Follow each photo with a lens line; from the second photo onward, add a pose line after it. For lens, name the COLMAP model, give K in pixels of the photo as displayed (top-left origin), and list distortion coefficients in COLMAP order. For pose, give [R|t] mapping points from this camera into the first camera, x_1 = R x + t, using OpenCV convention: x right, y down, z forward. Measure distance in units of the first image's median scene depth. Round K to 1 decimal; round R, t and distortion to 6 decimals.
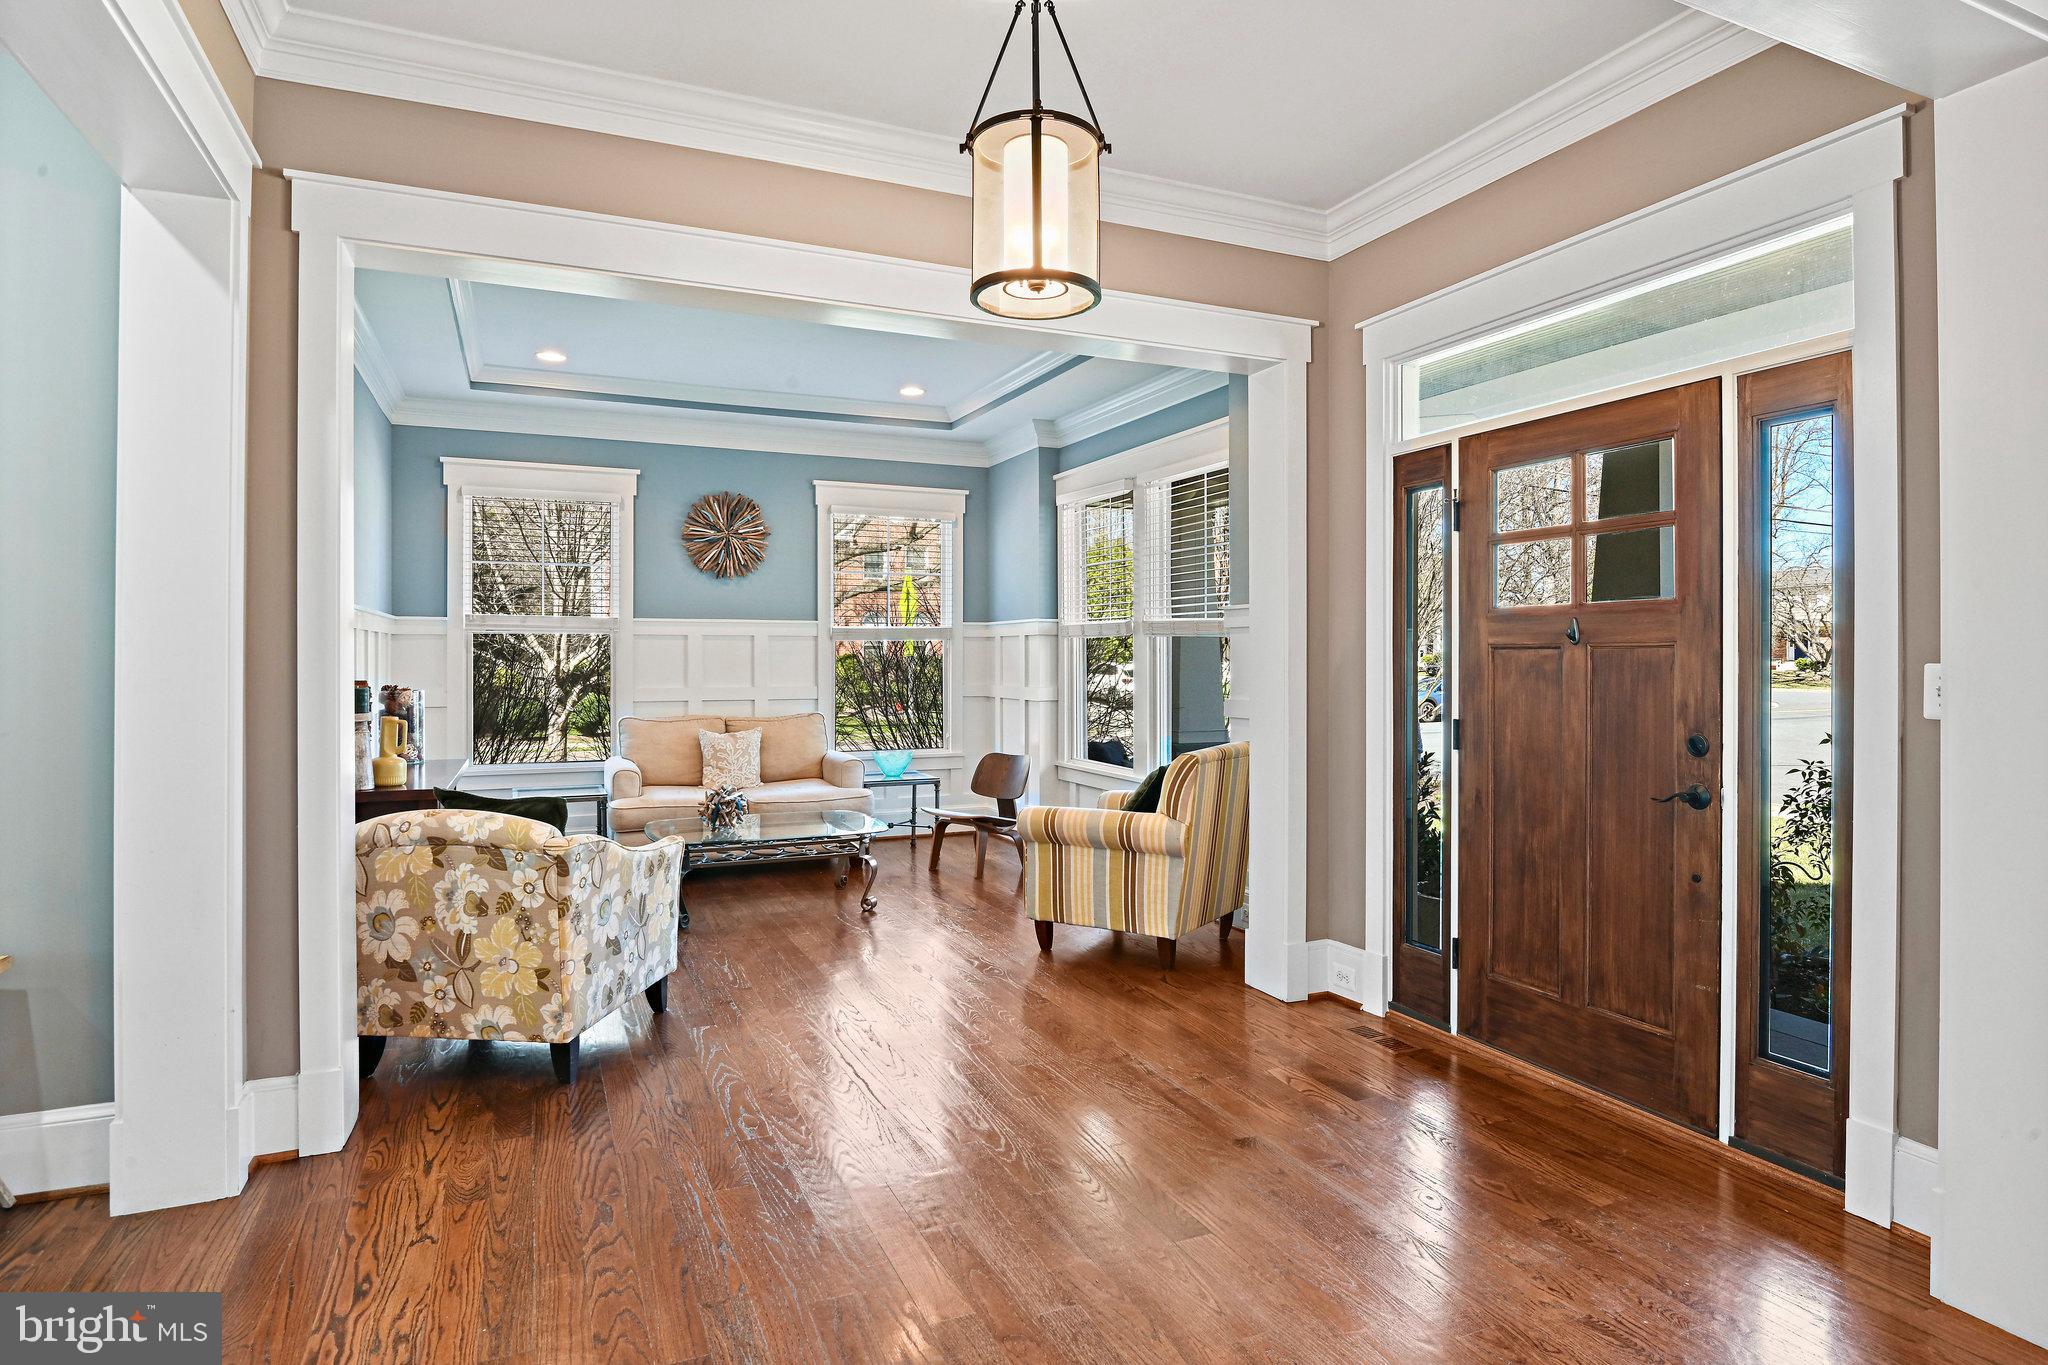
lens RADIAL K [[1111.7, 0, 1022.1], [0, 1111.7, 666.2], [0, 0, 1]] dist [-0.015060, -0.006408]
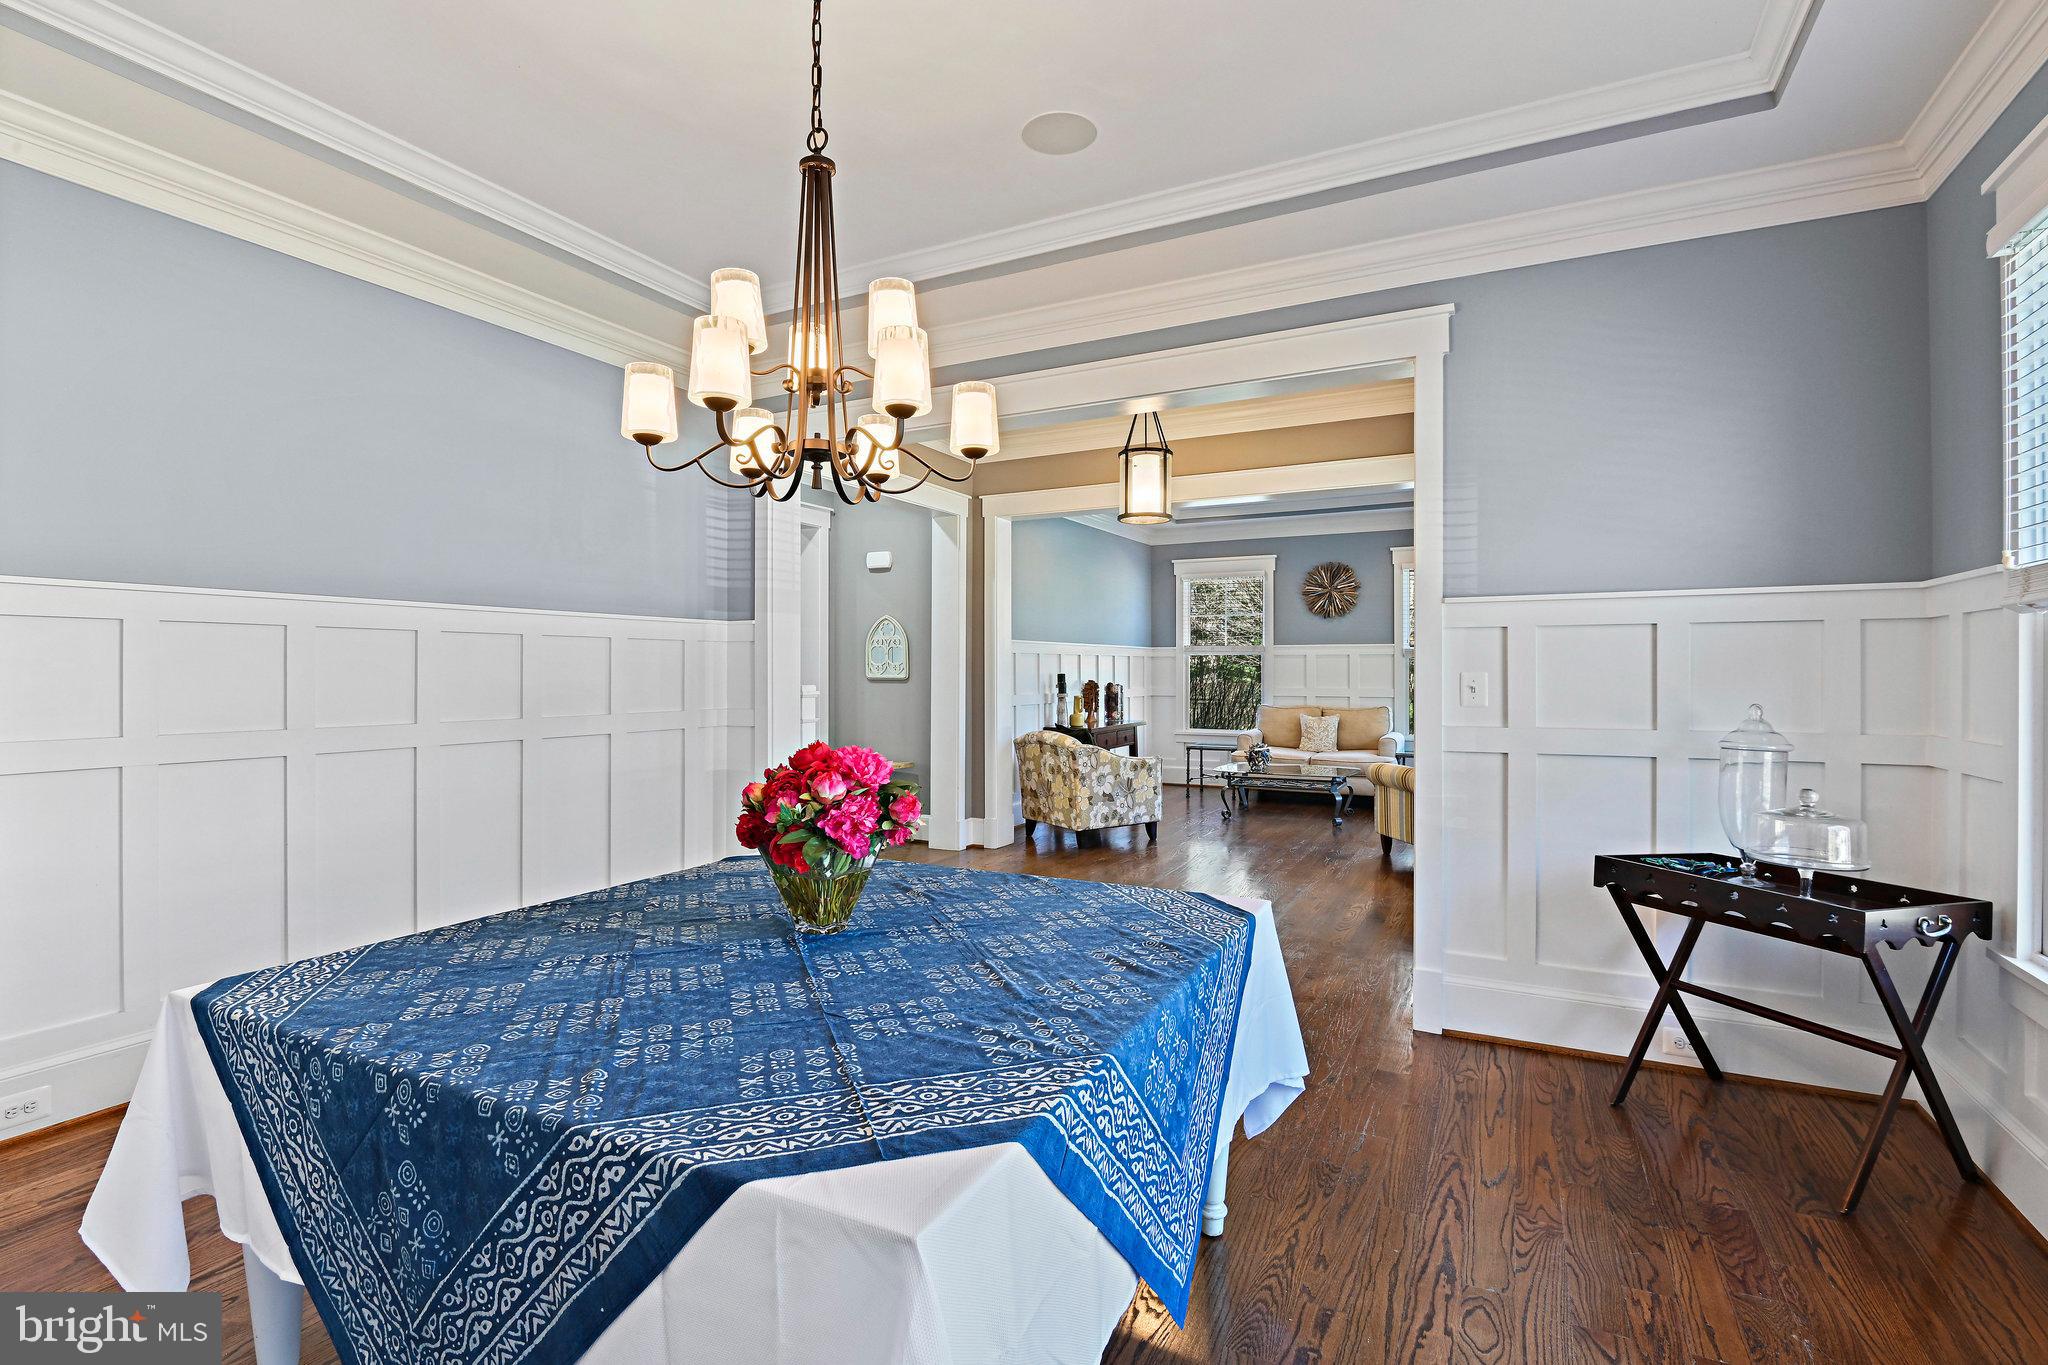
lens RADIAL K [[950.1, 0, 1016.6], [0, 950.1, 681.4], [0, 0, 1]] dist [-0.016430, -0.004719]
pose [[0.621856, 0.004662, -0.783118, 0.522578], [-0.001891, 0.999988, 0.004452, 0.004513], [0.783130, -0.001287, 0.621857, -0.177527]]
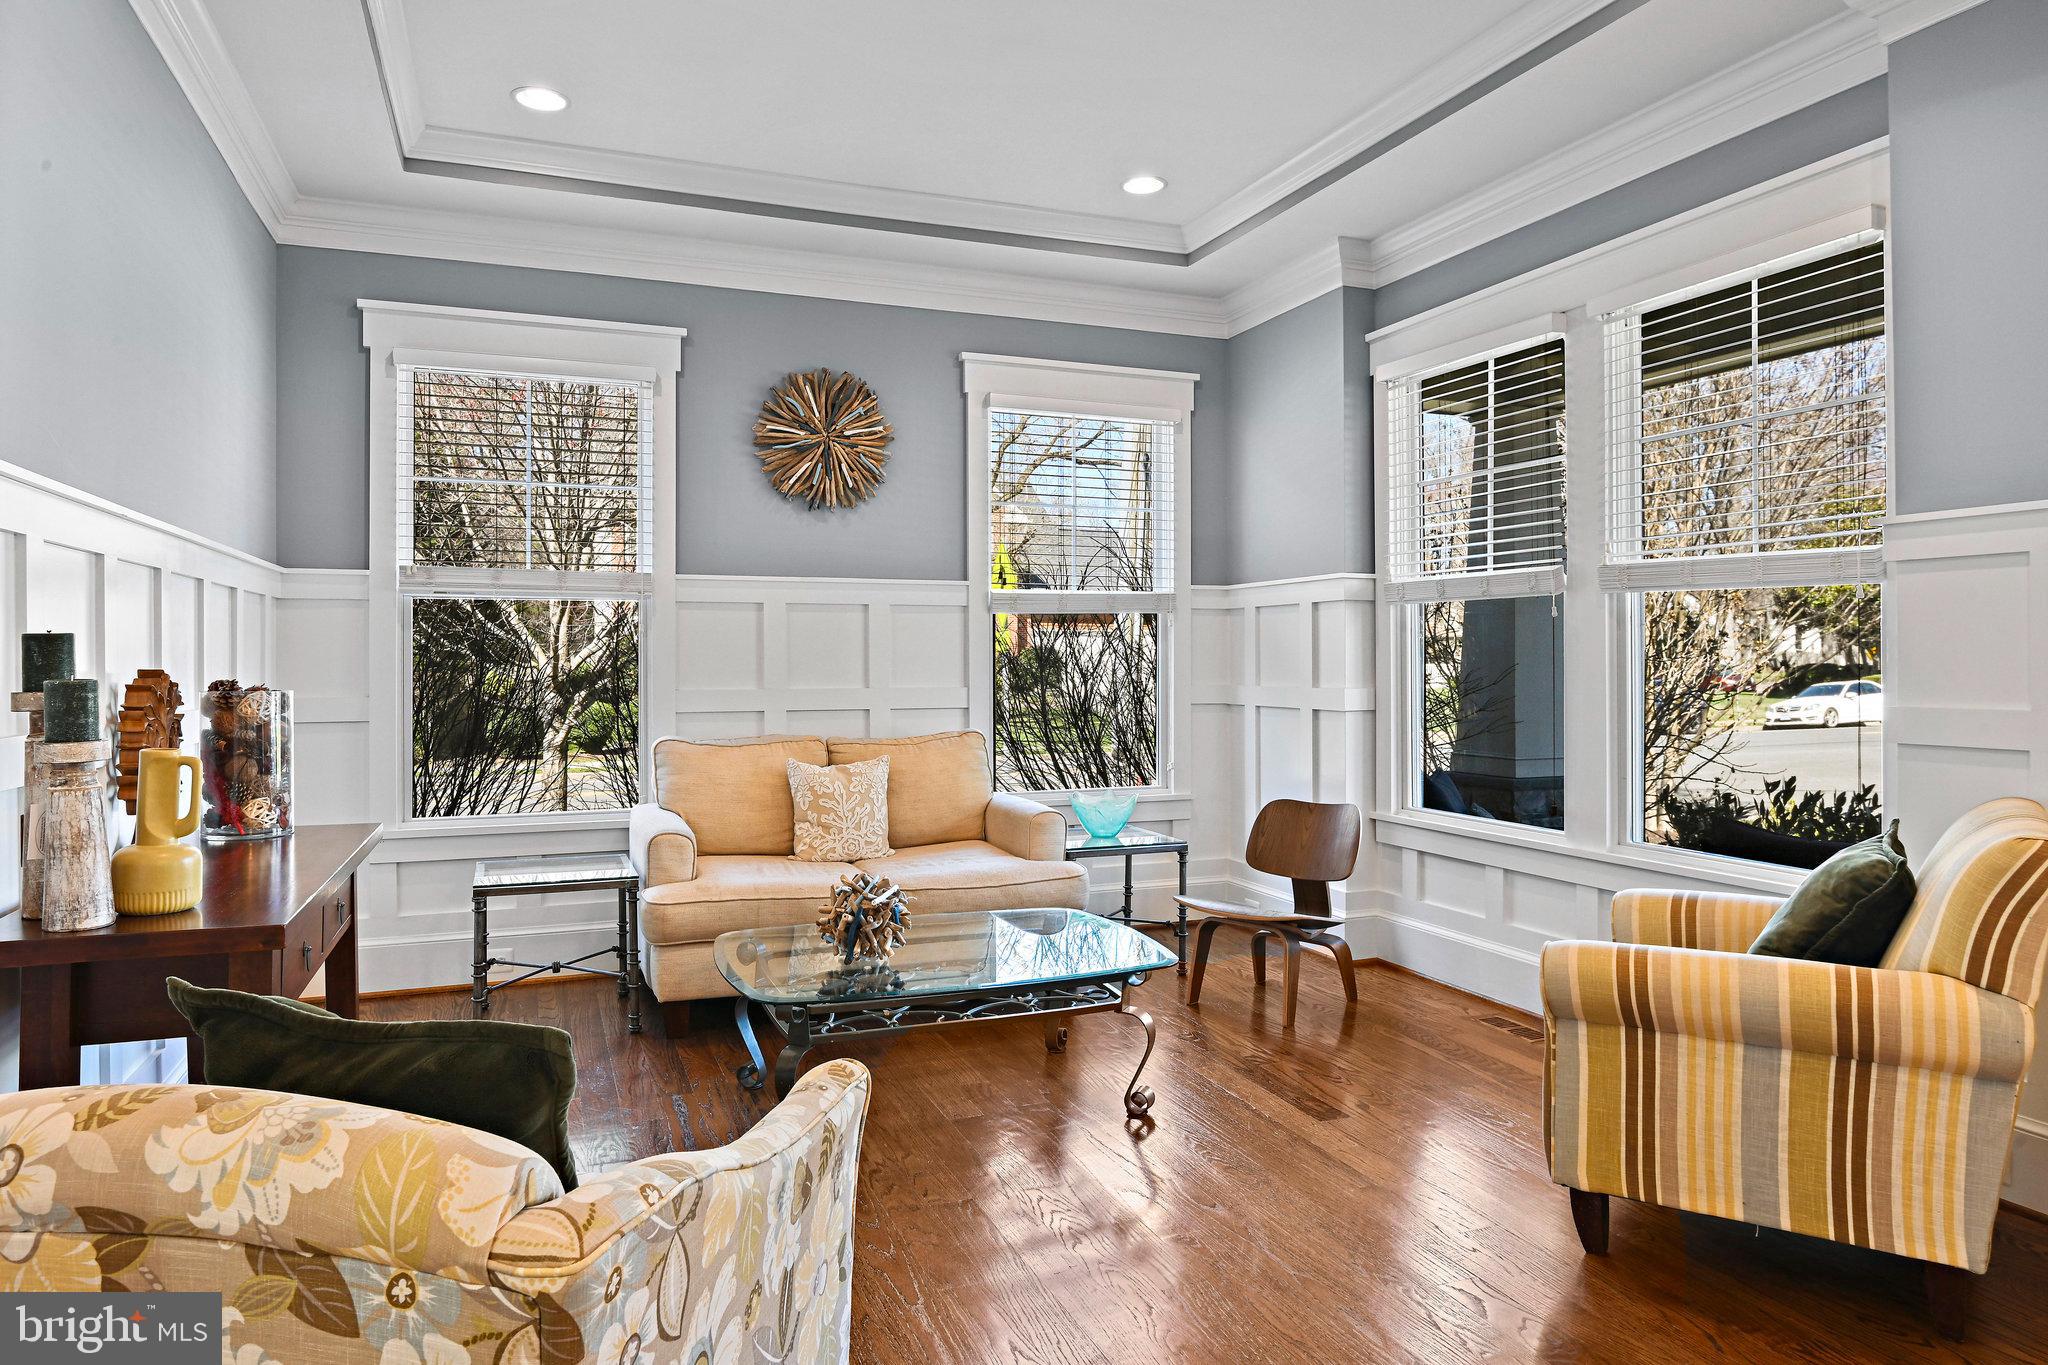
lens RADIAL K [[1282.0, 0, 1013.1], [0, 1282.0, 667.9], [0, 0, 1]] dist [-0.016277, -0.003788]
pose [[0.998549, -0.002175, -0.053810, -0.130829], [0.002043, 0.999995, -0.002512, 0.009796], [0.053815, 0.002398, 0.998548, 0.316883]]
